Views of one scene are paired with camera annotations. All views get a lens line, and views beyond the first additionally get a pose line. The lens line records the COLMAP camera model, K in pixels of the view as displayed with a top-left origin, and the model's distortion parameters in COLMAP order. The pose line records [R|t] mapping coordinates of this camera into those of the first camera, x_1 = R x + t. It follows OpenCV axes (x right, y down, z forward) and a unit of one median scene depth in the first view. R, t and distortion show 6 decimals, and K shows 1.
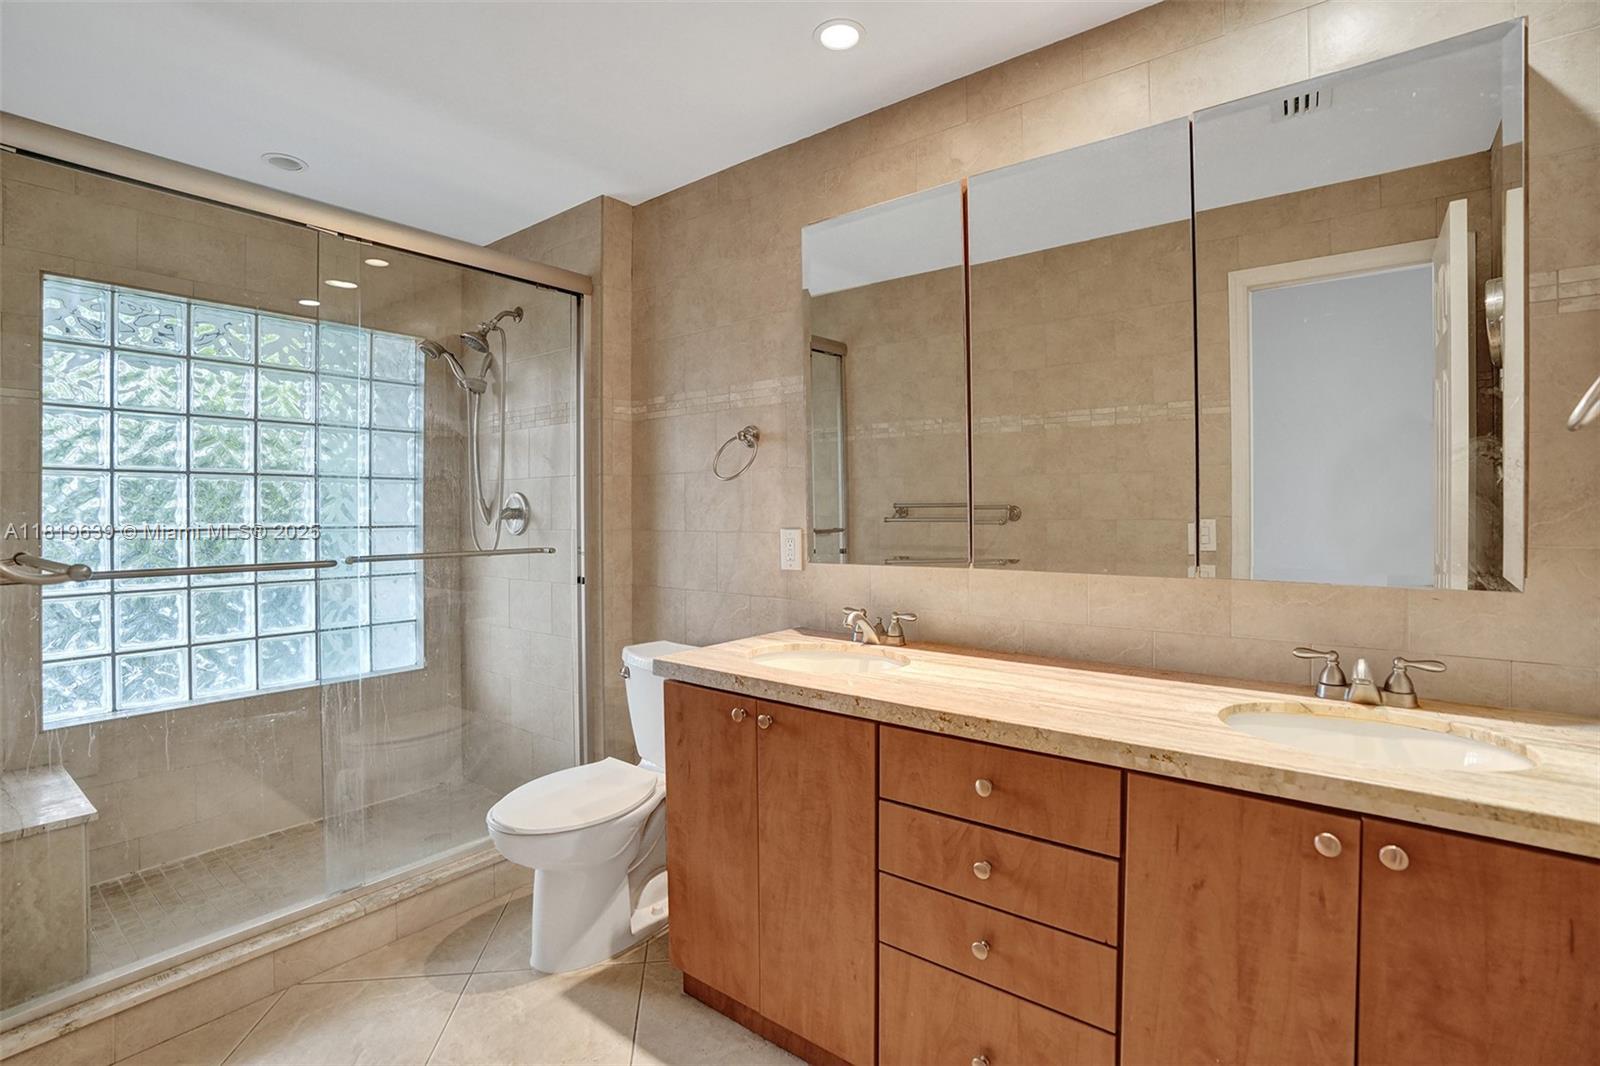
lens RADIAL K [[750.4, 0, 804.8], [0, 750.4, 524.9], [0, 0, 1]] dist [-0.071383, 0.029254]
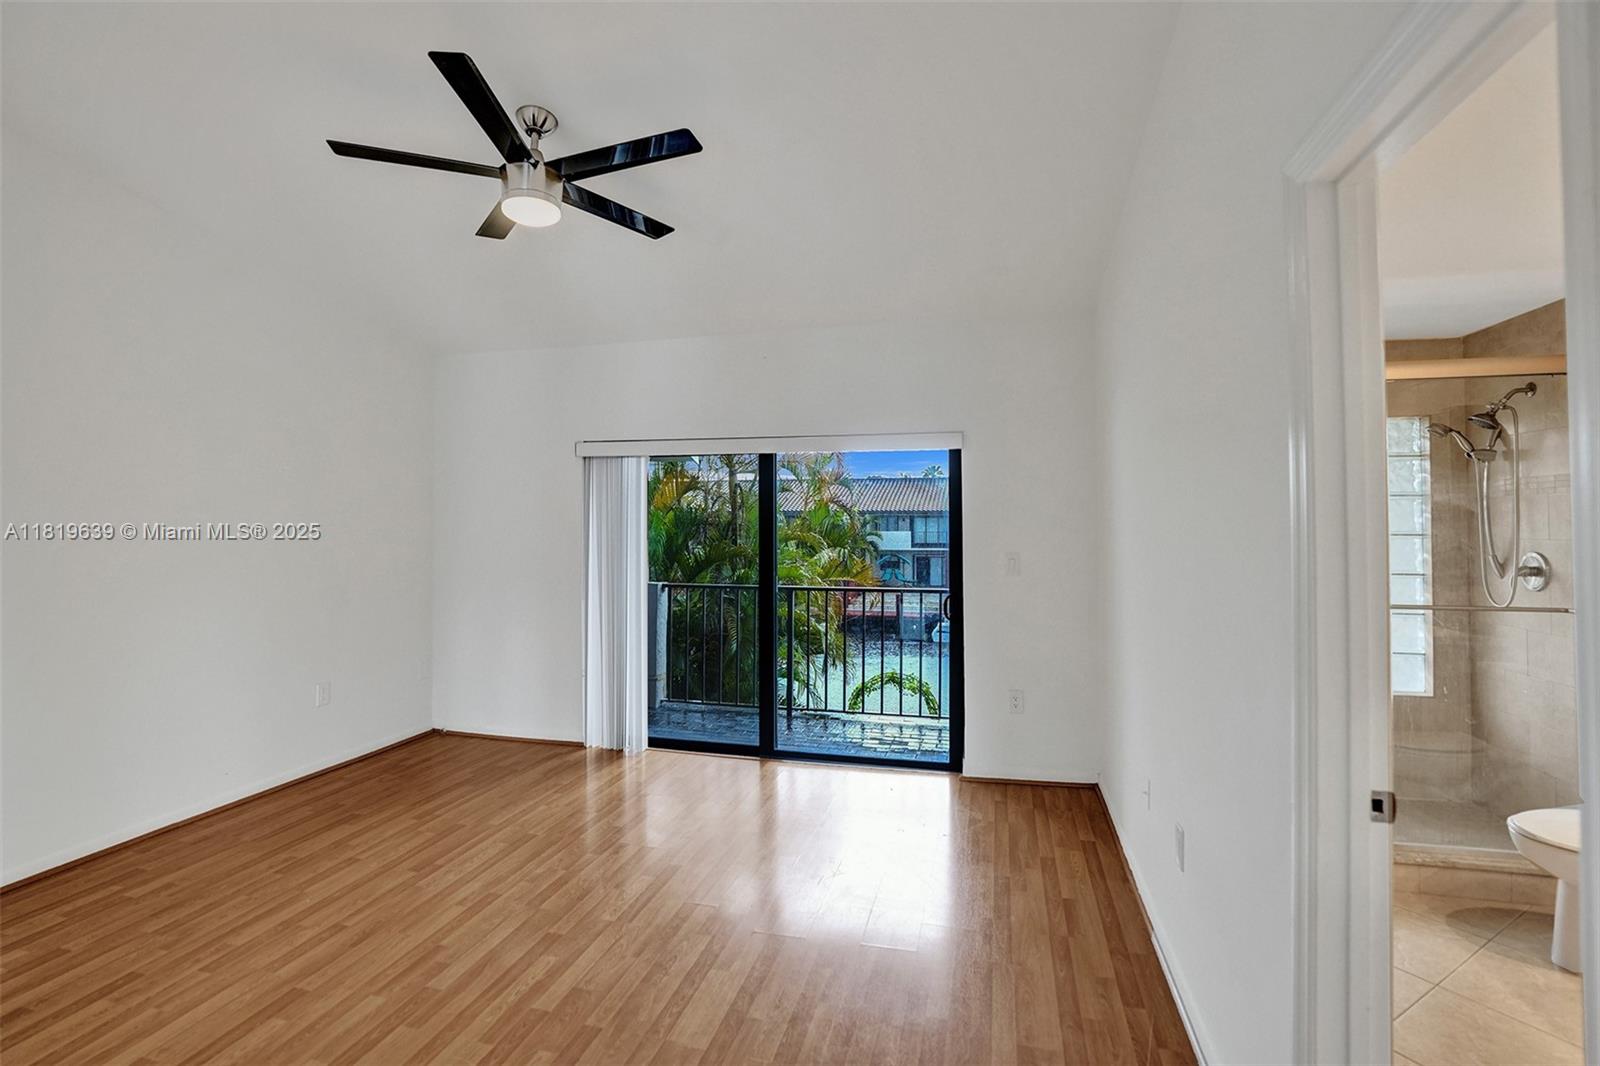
lens RADIAL K [[742.2, 0, 805.4], [0, 742.2, 536.2], [0, 0, 1]] dist [-0.071876, 0.026459]
pose [[0.391744, -0.013577, -0.919974, 0.155477], [0.014509, 0.999858, -0.008578, -0.073429], [0.919960, -0.009987, 0.391885, -0.409710]]
